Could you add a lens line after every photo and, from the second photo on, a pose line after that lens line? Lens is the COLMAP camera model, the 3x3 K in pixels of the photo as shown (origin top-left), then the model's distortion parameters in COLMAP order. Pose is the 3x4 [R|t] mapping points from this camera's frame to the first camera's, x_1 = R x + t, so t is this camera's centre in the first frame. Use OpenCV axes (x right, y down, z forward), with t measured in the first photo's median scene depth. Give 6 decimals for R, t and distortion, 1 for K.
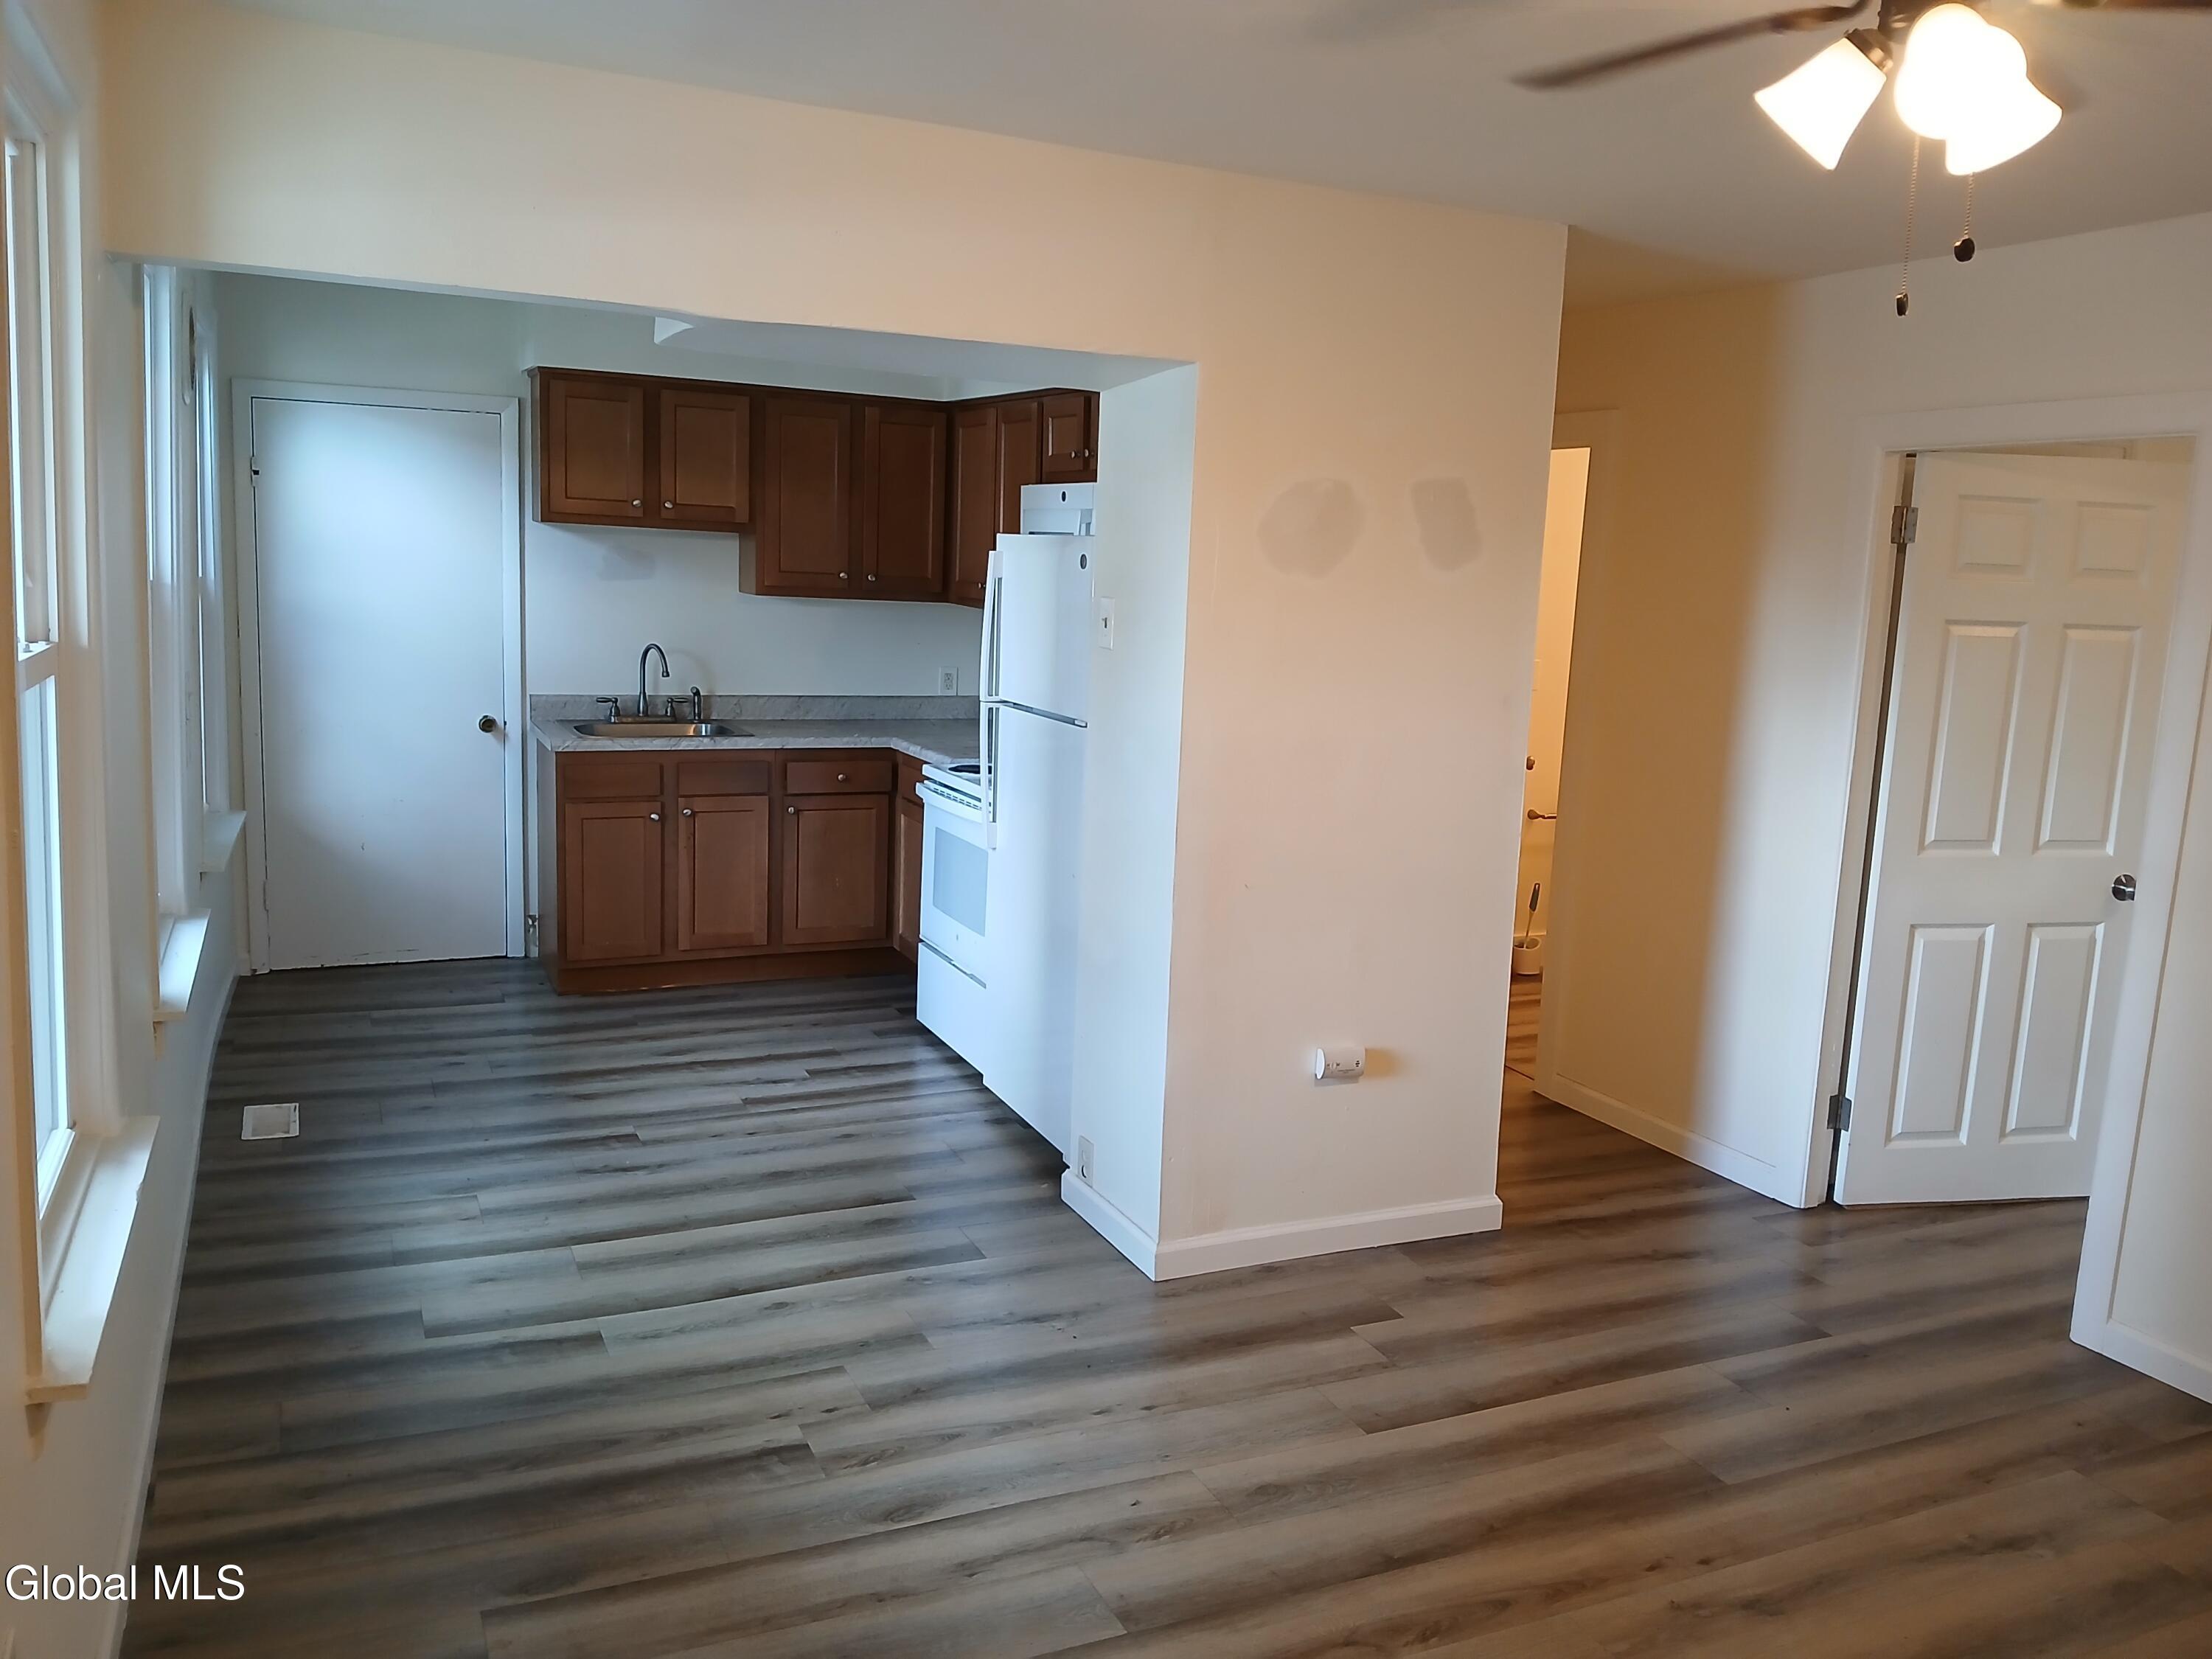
lens RADIAL K [[1746.9, 0, 1114.0], [0, 1746.9, 725.0], [0, 0, 1]] dist [0.104477, -0.109291]
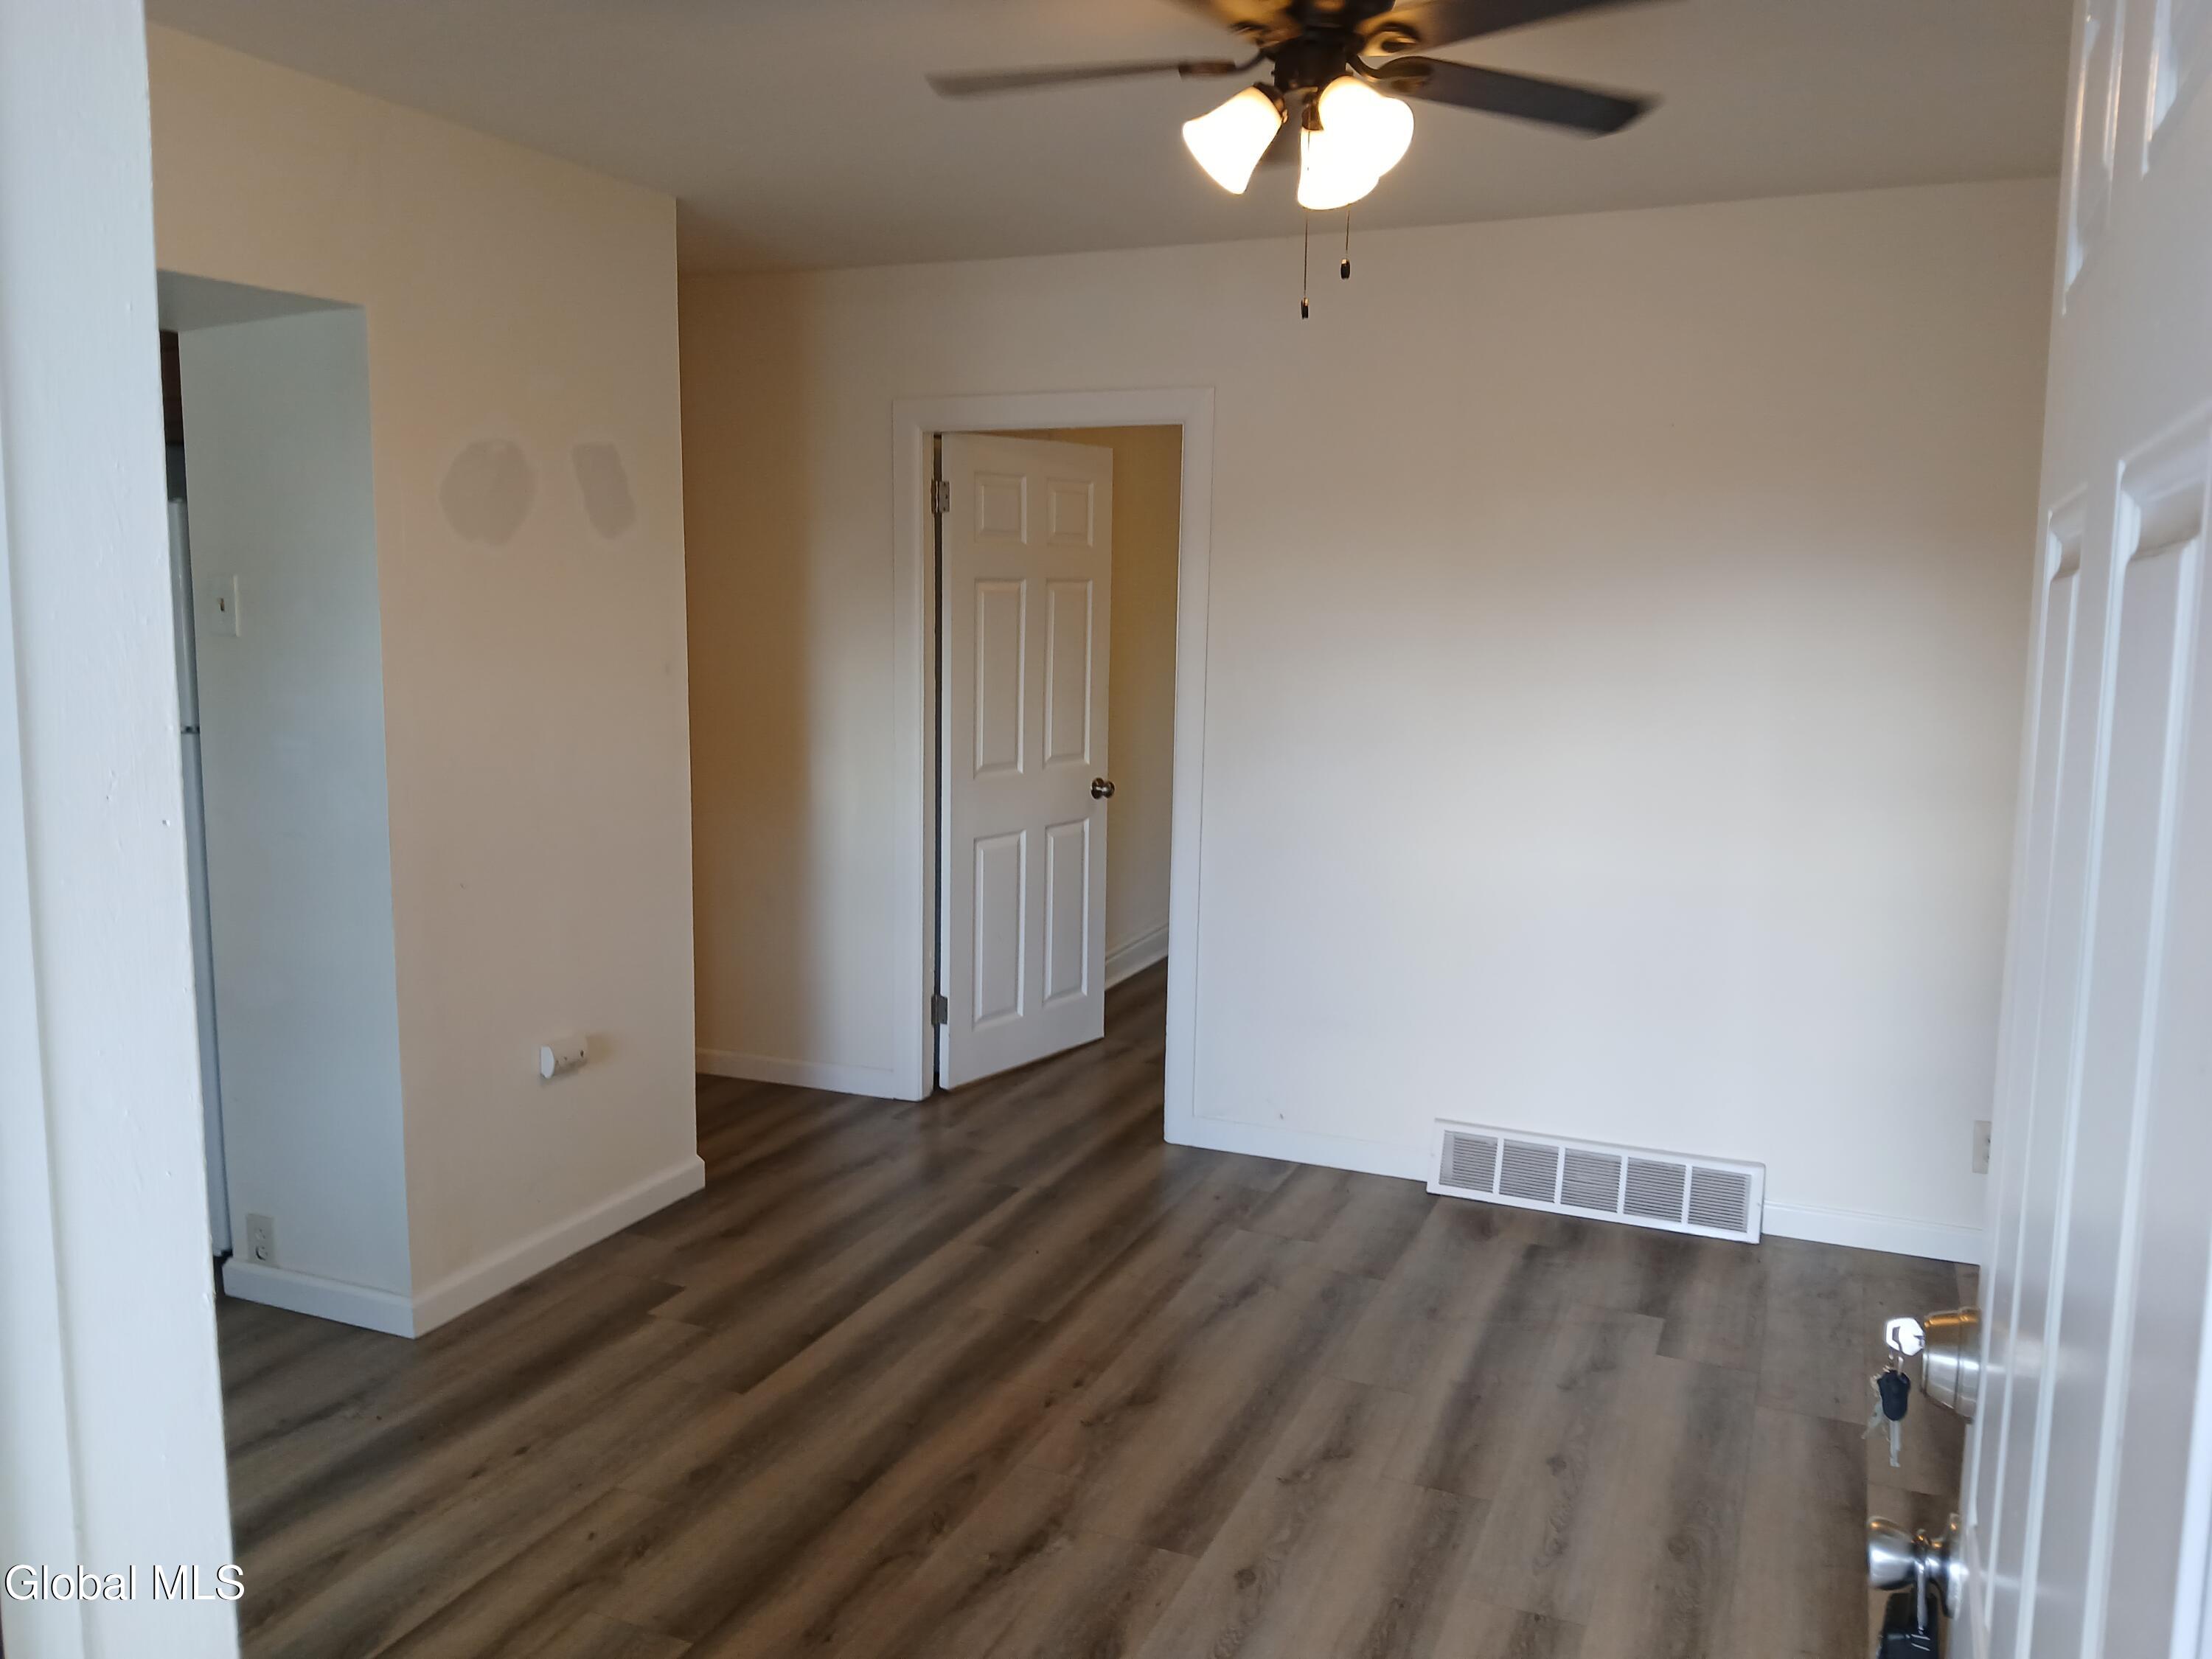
lens RADIAL K [[1746.9, 0, 1114.0], [0, 1746.9, 725.0], [0, 0, 1]] dist [0.104477, -0.109291]
pose [[0.759153, -0.088392, 0.644883, -0.263078], [0.081770, 0.995839, 0.040238, -0.001546], [-0.645756, 0.022185, 0.763222, 0.073130]]
